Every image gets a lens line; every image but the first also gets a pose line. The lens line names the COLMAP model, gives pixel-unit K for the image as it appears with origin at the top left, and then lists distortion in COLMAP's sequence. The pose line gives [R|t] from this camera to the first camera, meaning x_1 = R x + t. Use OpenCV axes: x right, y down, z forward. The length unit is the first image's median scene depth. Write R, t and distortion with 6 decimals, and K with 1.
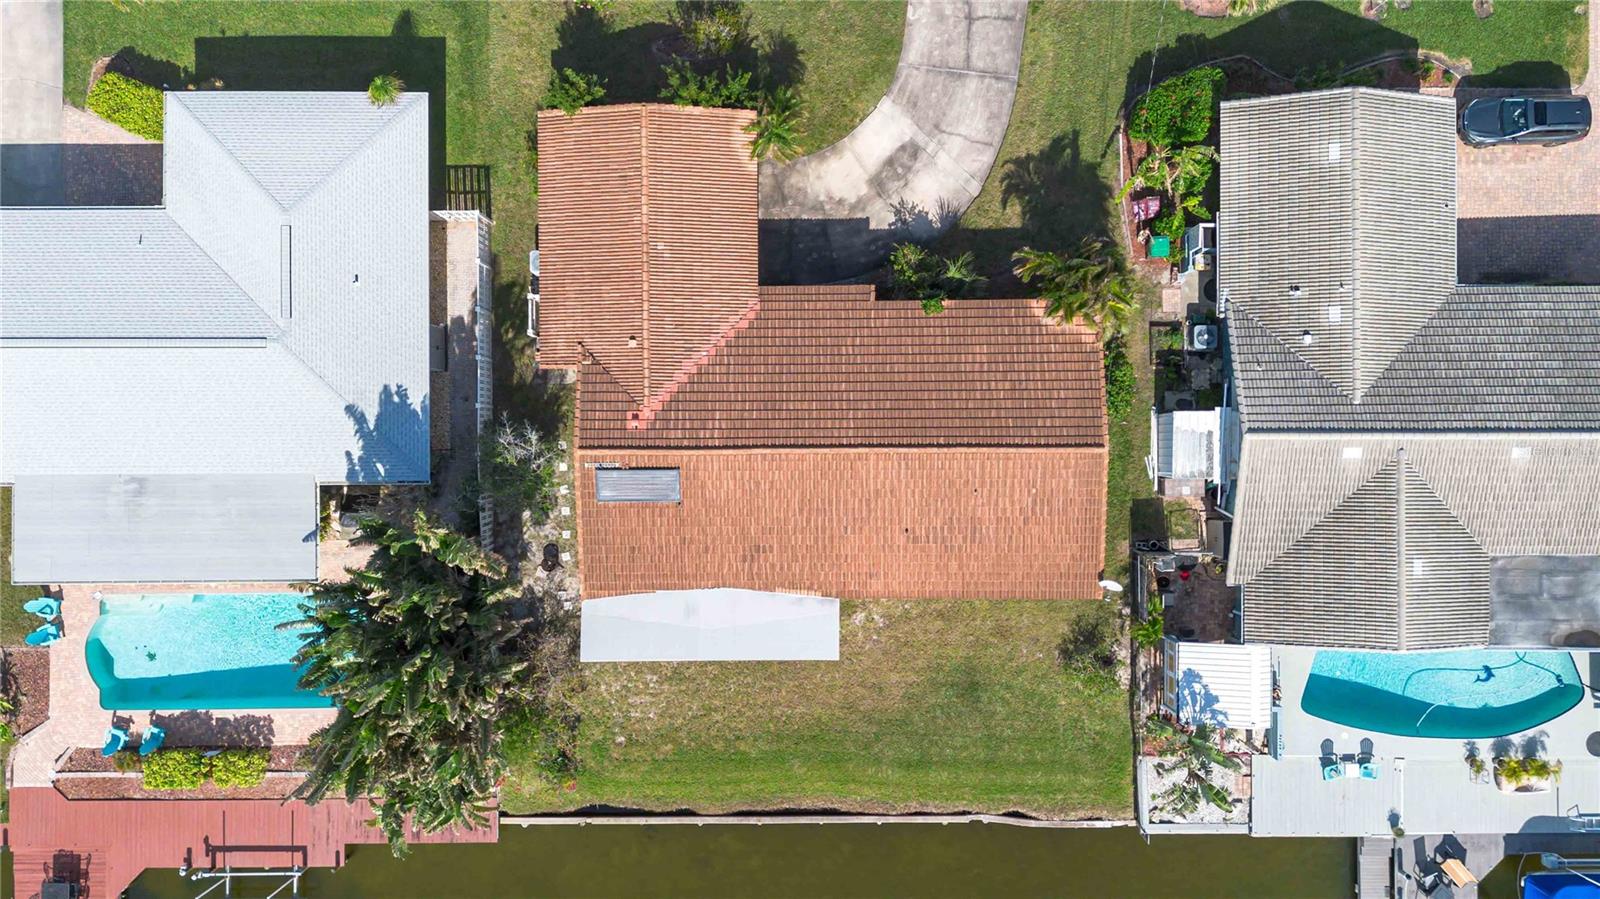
lens RADIAL K [[1127.3, 0, 798.2], [0, 1127.3, 488.5], [0, 0, 1]] dist [0.071417, -0.074234]
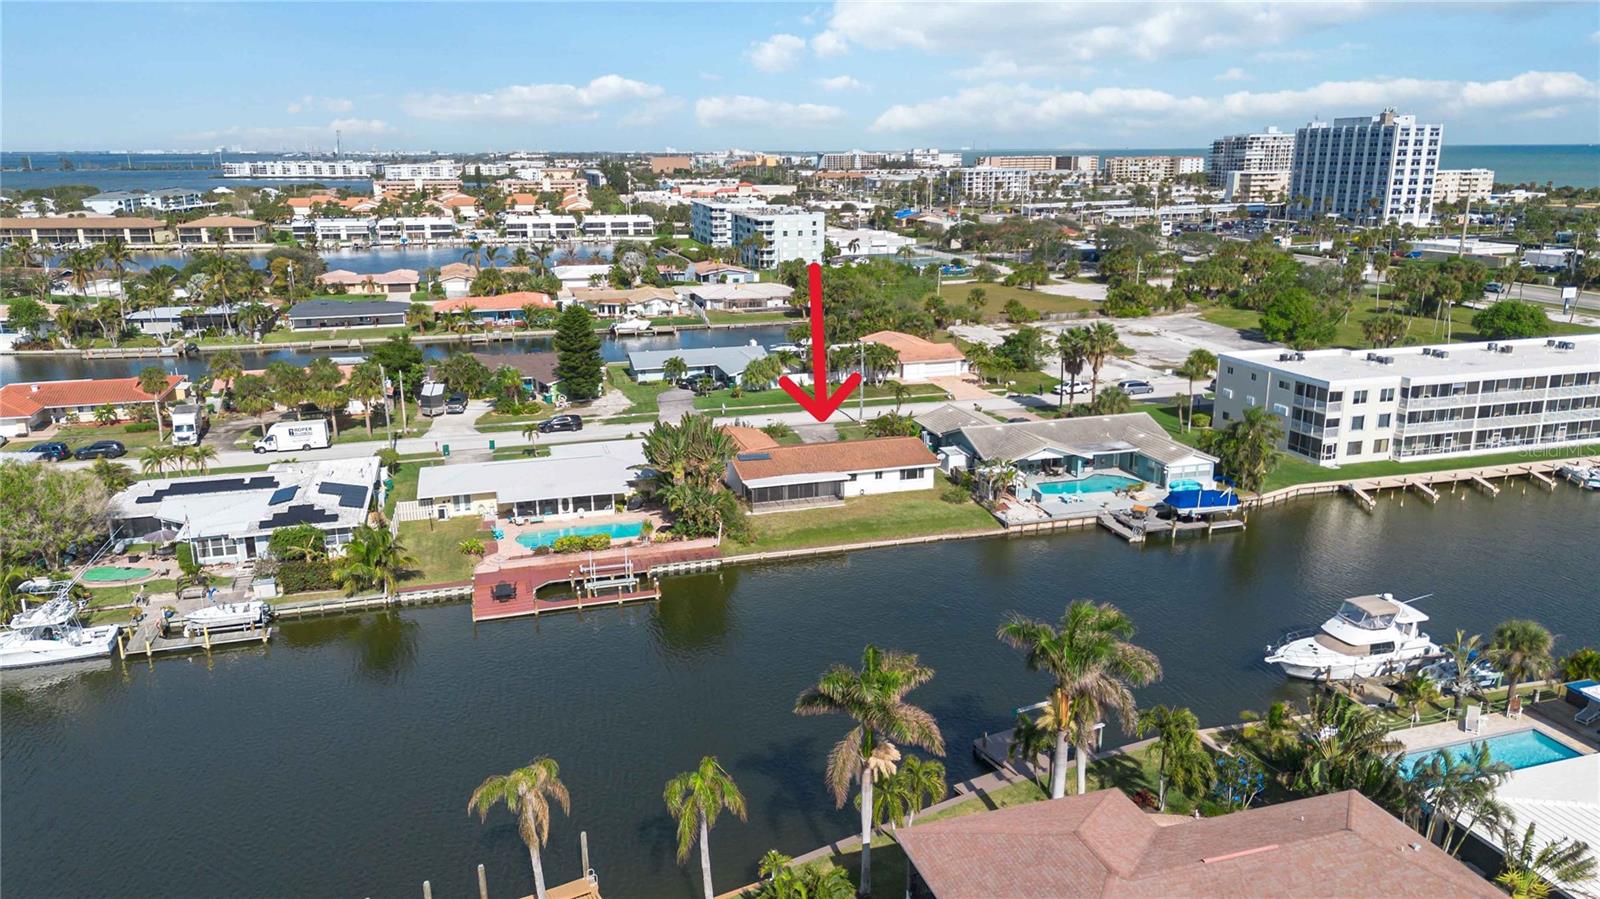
lens RADIAL K [[1127.3, 0, 800.5], [0, 1127.3, 454.2], [0, 0, 1]] dist [0.071417, -0.074234]
pose [[0.959731, -0.072201, 0.271485, -0.680495], [0.280911, 0.255300, -0.925155, 2.211697], [-0.002513, 0.964162, 0.265301, 0.294020]]
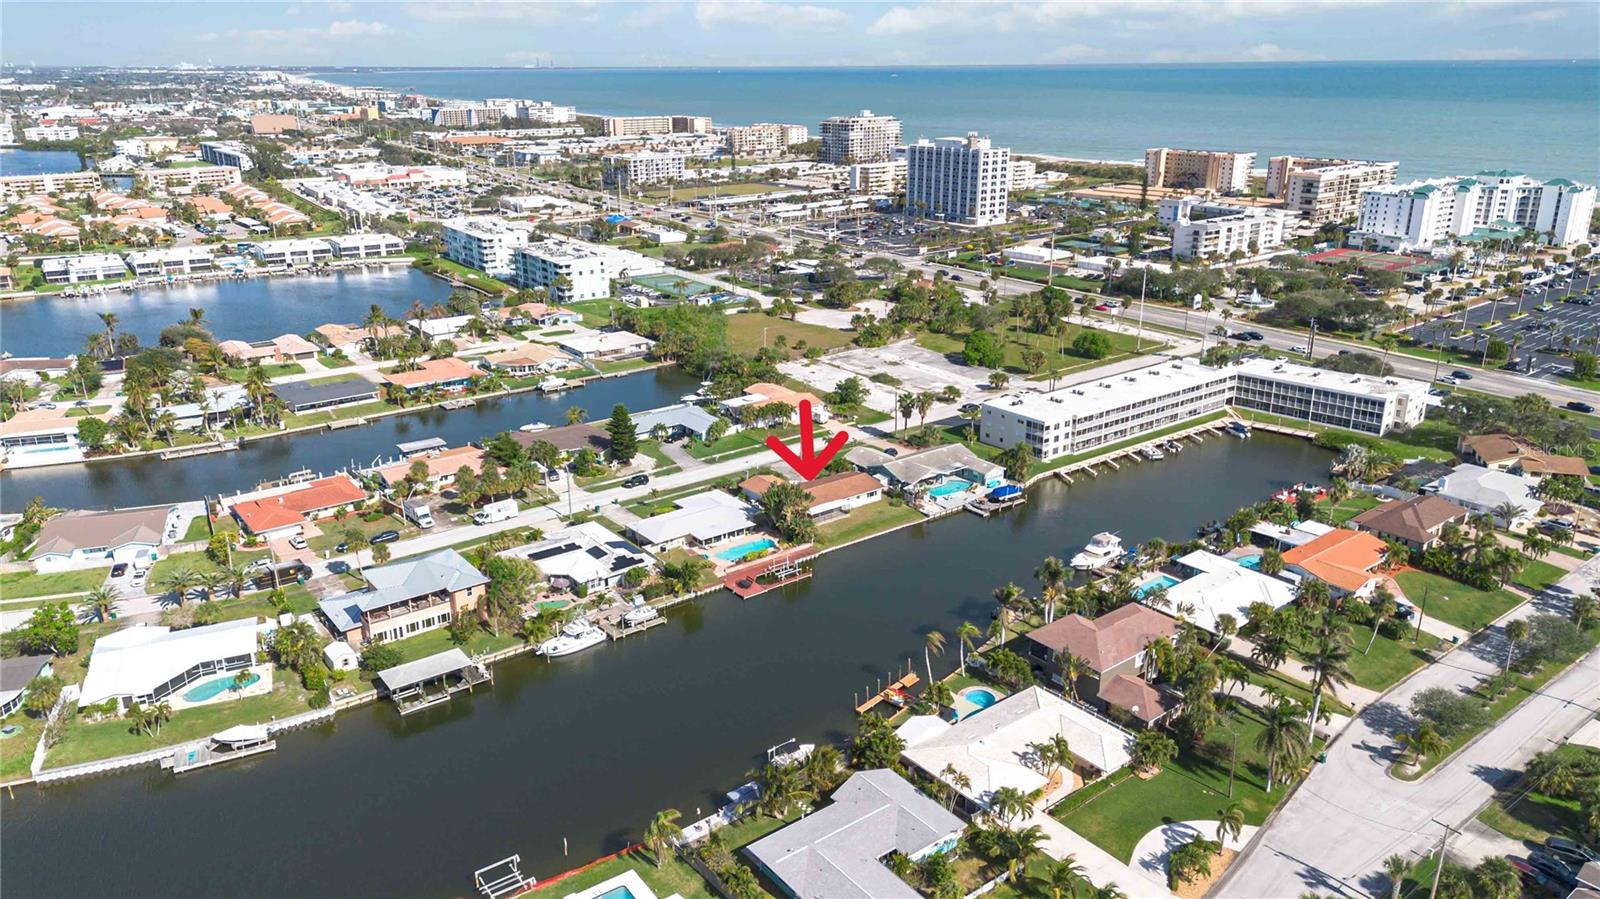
lens RADIAL K [[1127.3, 0, 804.4], [0, 1127.3, 451.9], [0, 0, 1]] dist [0.071417, -0.074234]
pose [[0.794267, -0.193611, 0.575894, -2.708019], [0.607533, 0.263323, -0.749376, 3.383245], [-0.006559, 0.945080, 0.326774, -0.734091]]
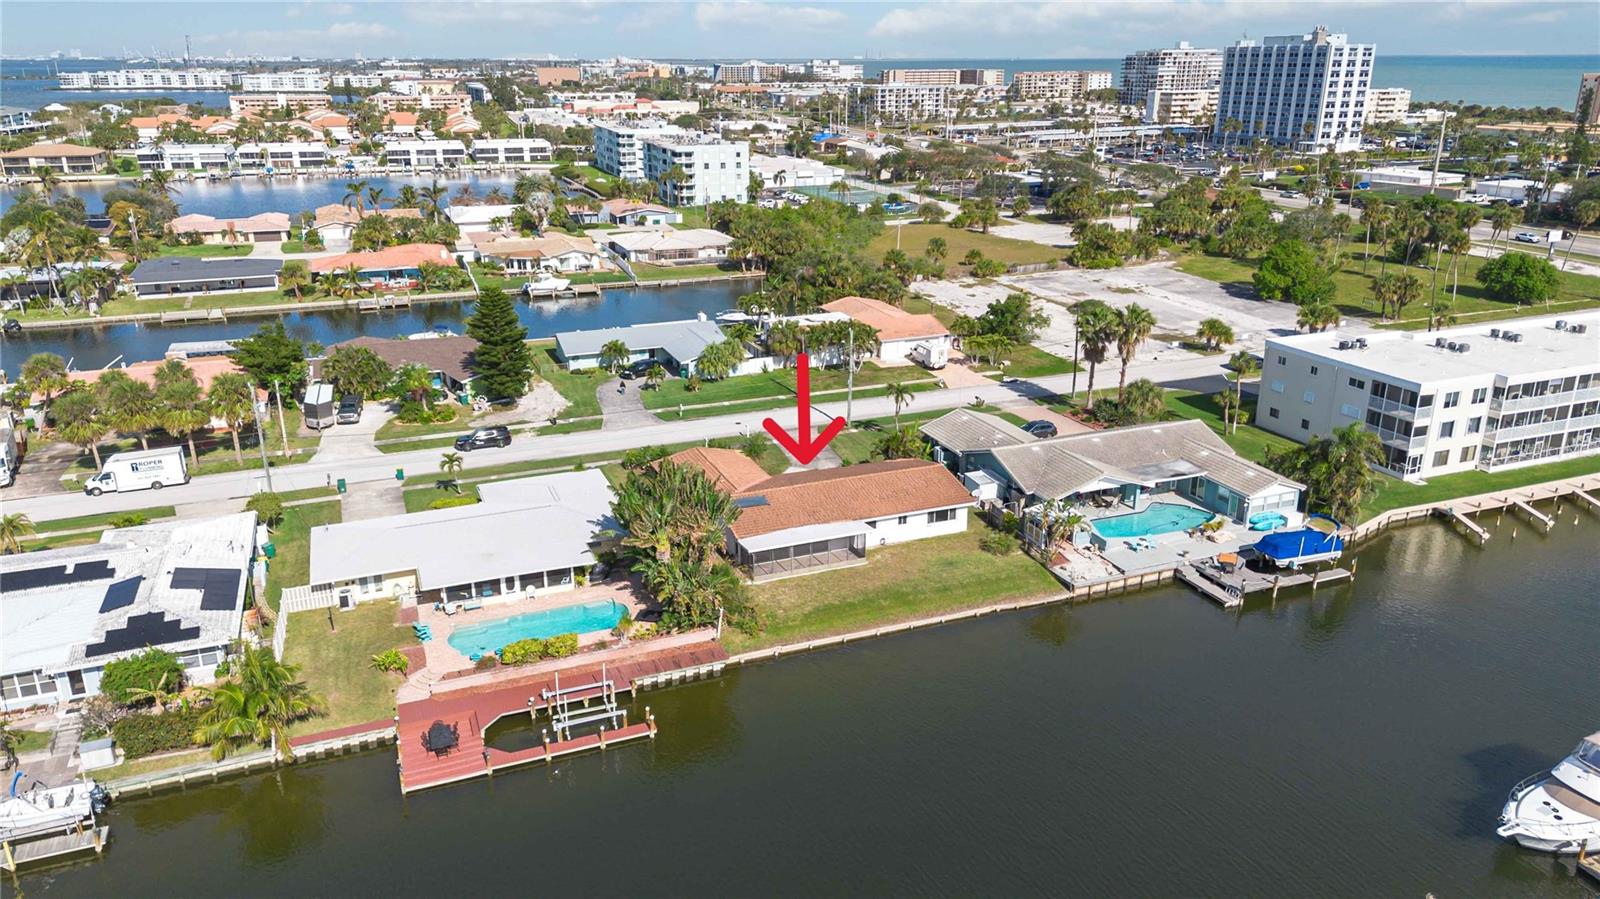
lens RADIAL K [[1127.3, 0, 801.2], [0, 1127.3, 458.9], [0, 0, 1]] dist [0.071417, -0.074234]
pose [[0.929388, -0.118686, 0.349502, -0.695232], [0.369037, 0.316821, -0.873748, 1.643937], [-0.007028, 0.941030, 0.338249, 0.224638]]
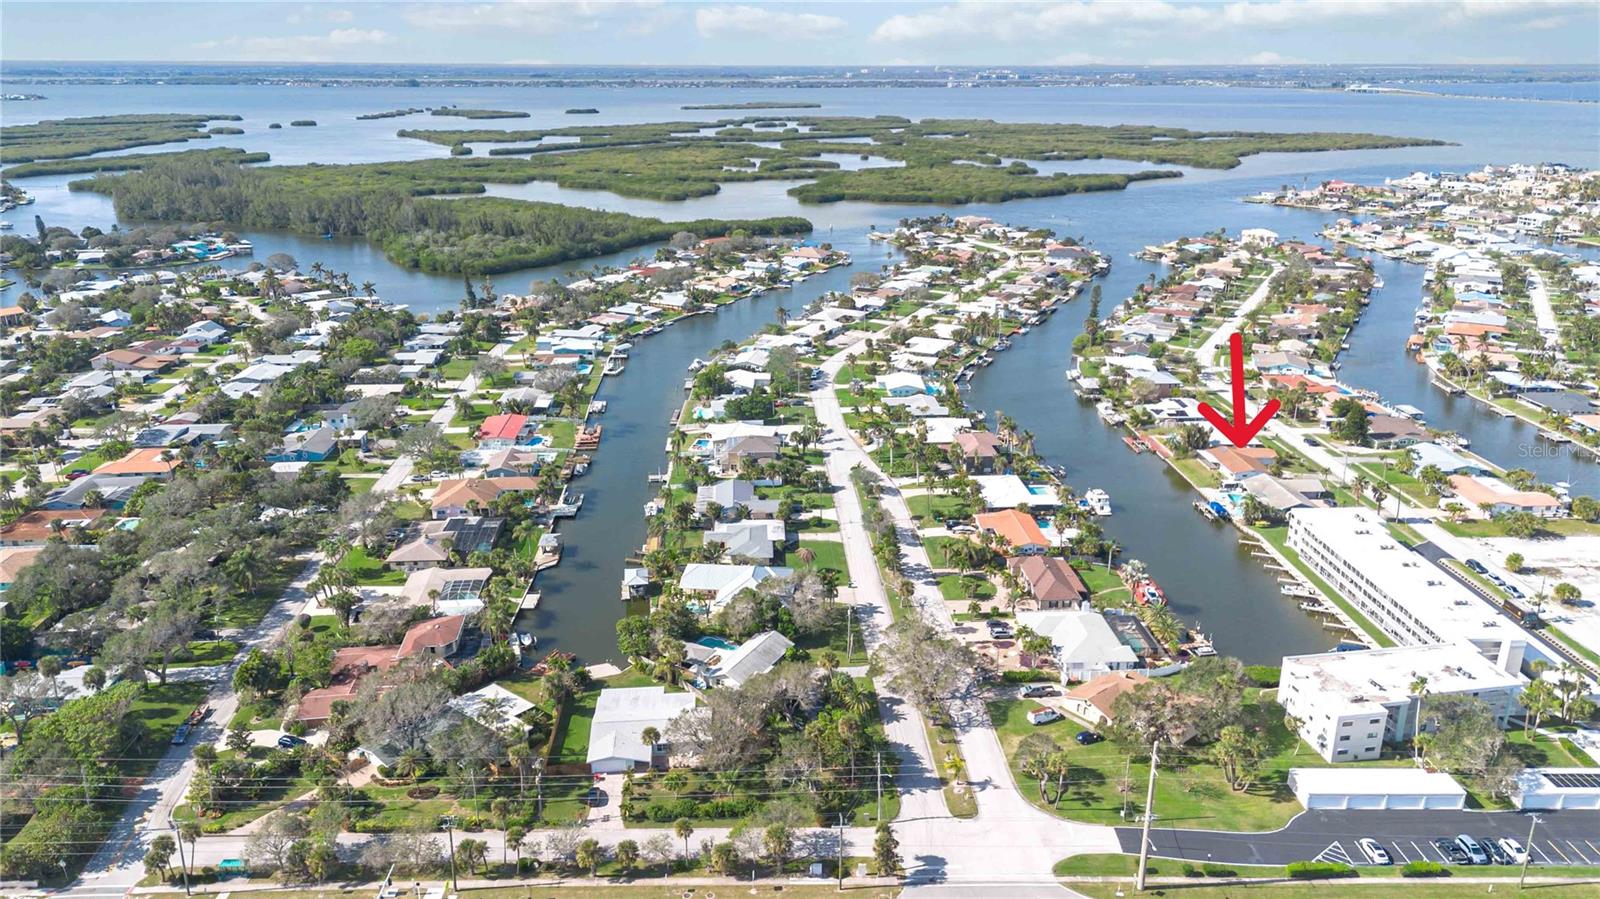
lens RADIAL K [[1127.3, 0, 813.4], [0, 1127.3, 435.3], [0, 0, 1]] dist [0.071417, -0.074234]
pose [[0.053328, 0.317741, -0.946677, 6.556633], [-0.998554, 0.023411, -0.048393, 2.954521], [0.006787, 0.947889, 0.318530, -1.482149]]
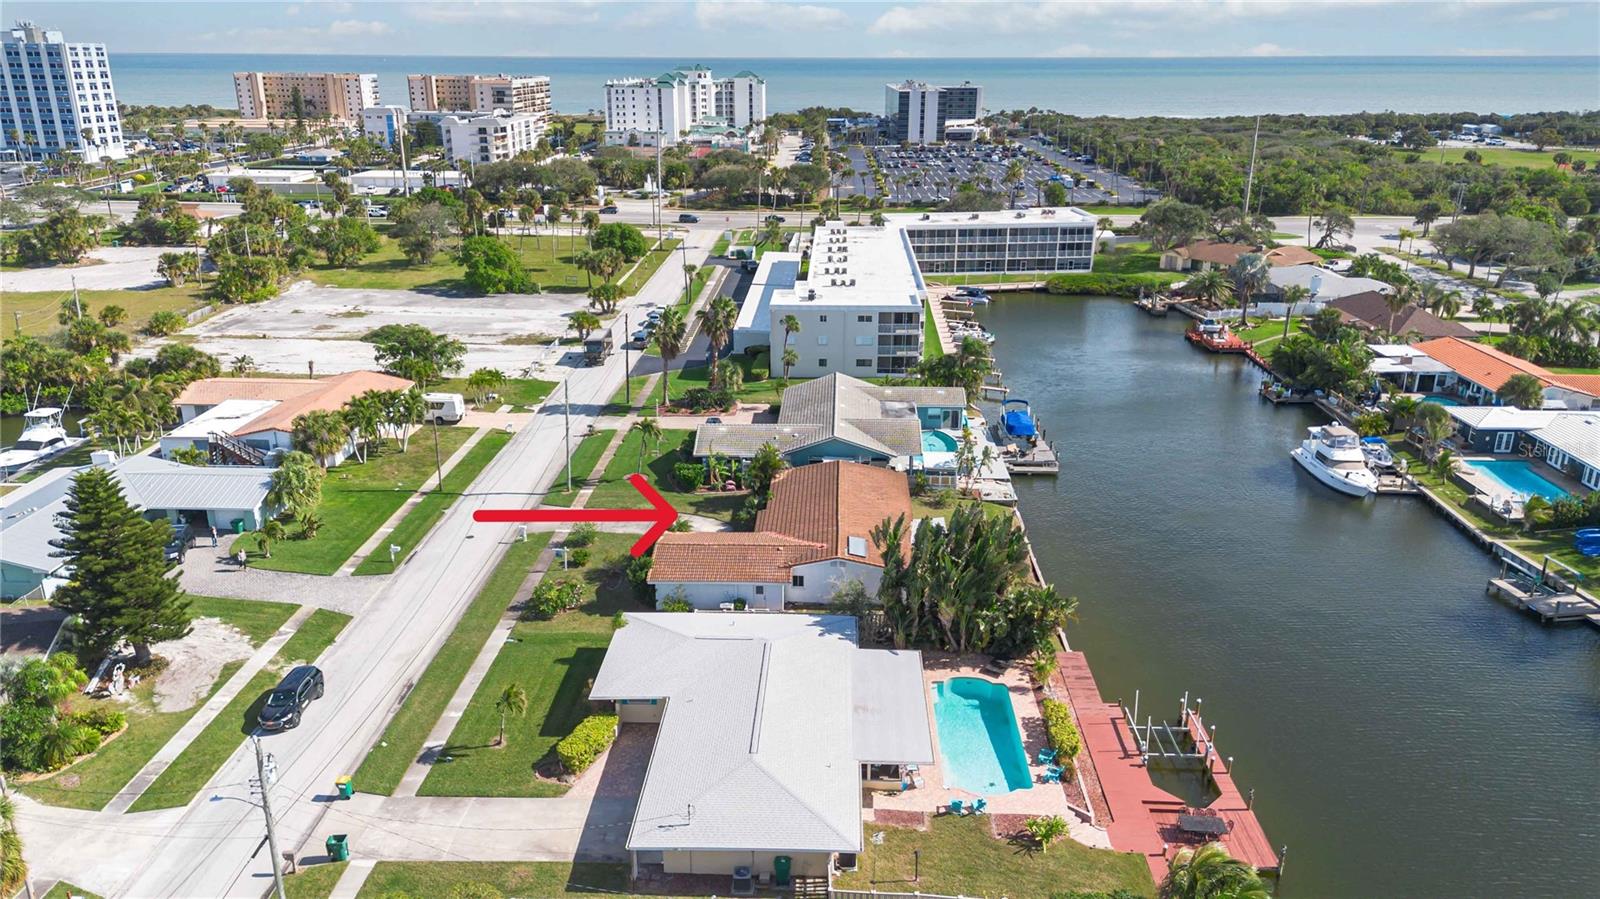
lens RADIAL K [[1127.3, 0, 804.7], [0, 1127.3, 448.5], [0, 0, 1]] dist [0.071417, -0.074234]
pose [[0.037272, -0.320523, 0.946507, -1.732564], [0.999245, 0.022362, -0.031776, -0.034988], [-0.010981, 0.946977, 0.321114, 0.226469]]
